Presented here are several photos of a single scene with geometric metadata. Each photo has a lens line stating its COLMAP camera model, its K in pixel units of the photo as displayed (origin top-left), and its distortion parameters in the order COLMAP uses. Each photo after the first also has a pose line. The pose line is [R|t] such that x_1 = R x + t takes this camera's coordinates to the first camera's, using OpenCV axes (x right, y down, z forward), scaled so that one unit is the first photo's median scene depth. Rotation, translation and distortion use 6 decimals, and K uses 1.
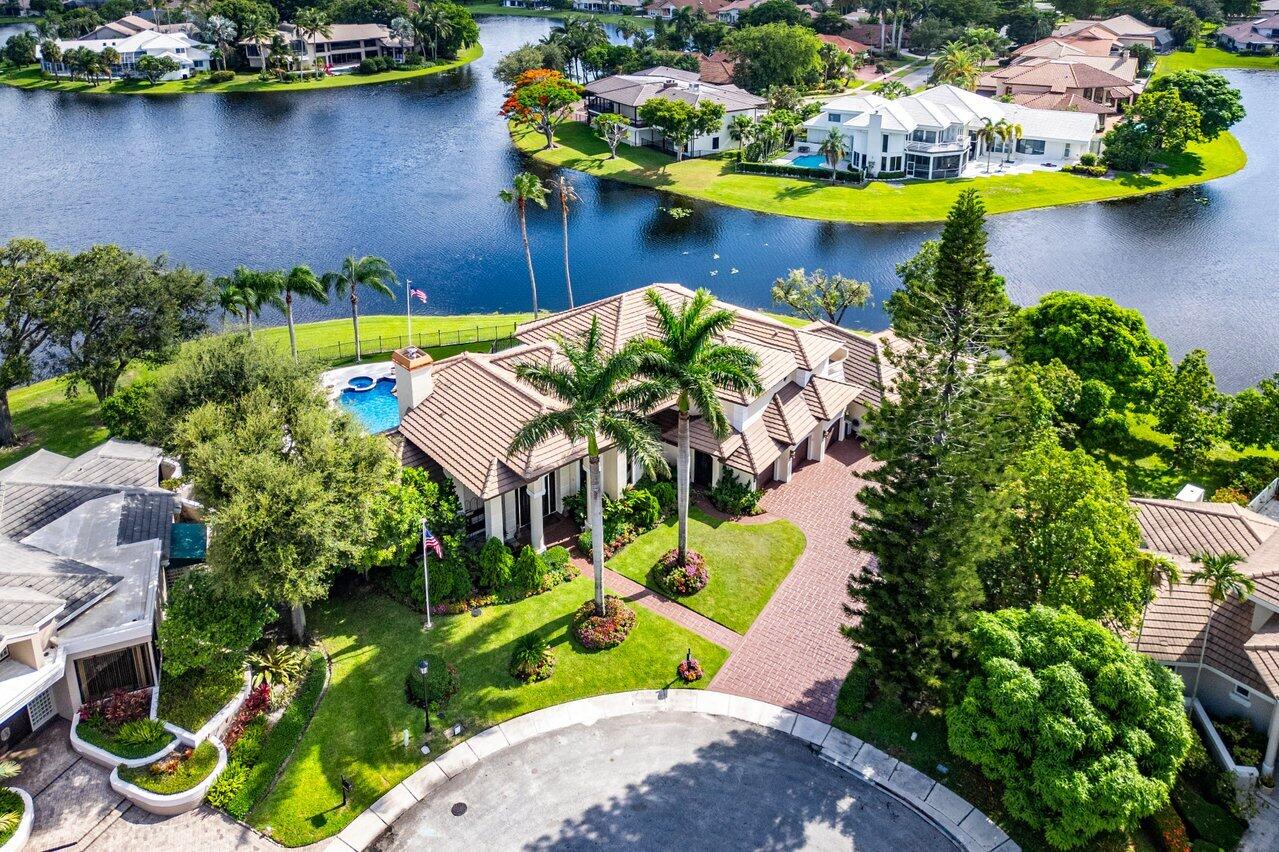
lens RADIAL K [[966.3, 0, 626.3], [0, 966.3, 264.9], [0, 0, 1]] dist [0.034701, -0.005895]
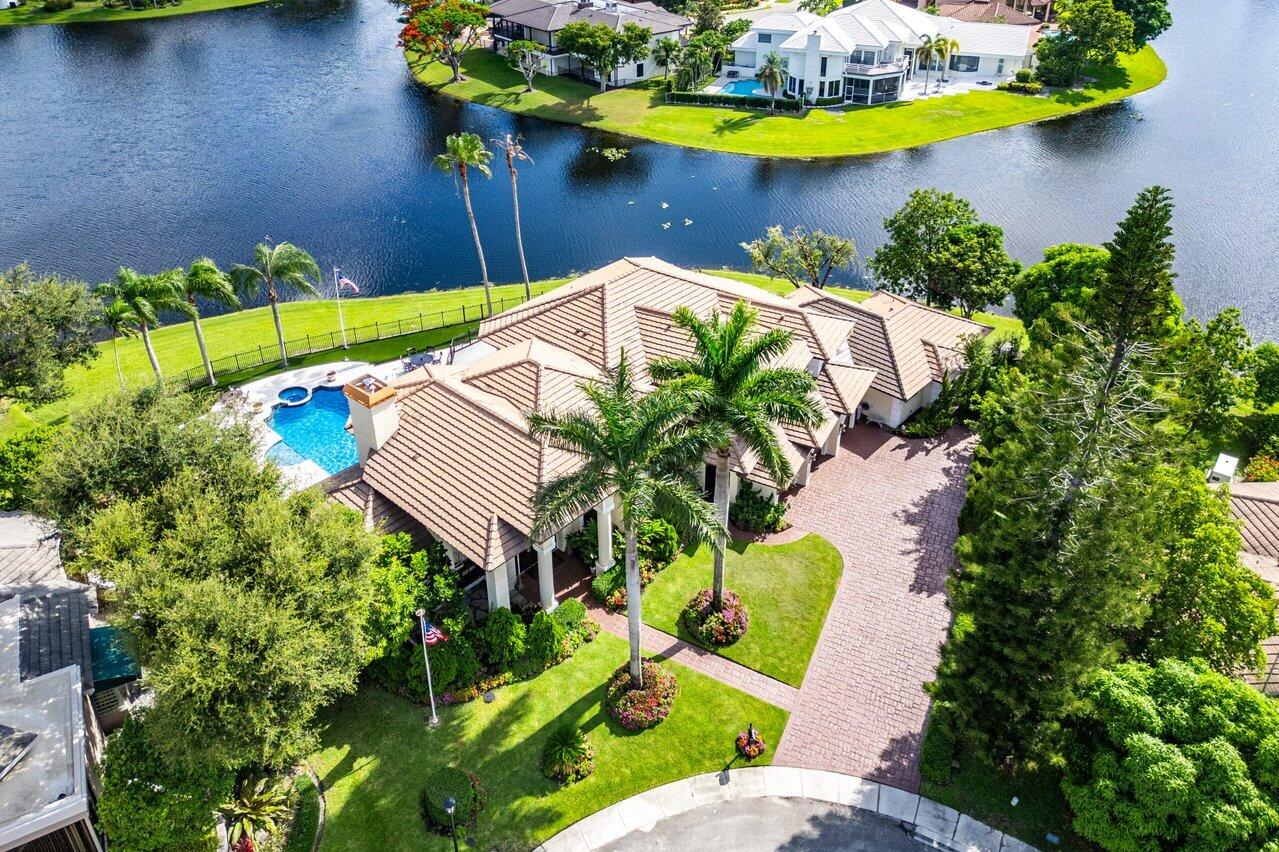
lens RADIAL K [[941.8, 0, 640.9], [0, 941.8, 347.7], [0, 0, 1]] dist [0.035051, -0.025038]
pose [[0.990629, -0.068310, 0.118268, -0.090777], [0.046699, 0.983157, 0.176698, -0.071250], [-0.128347, -0.169519, 0.977134, 0.210160]]
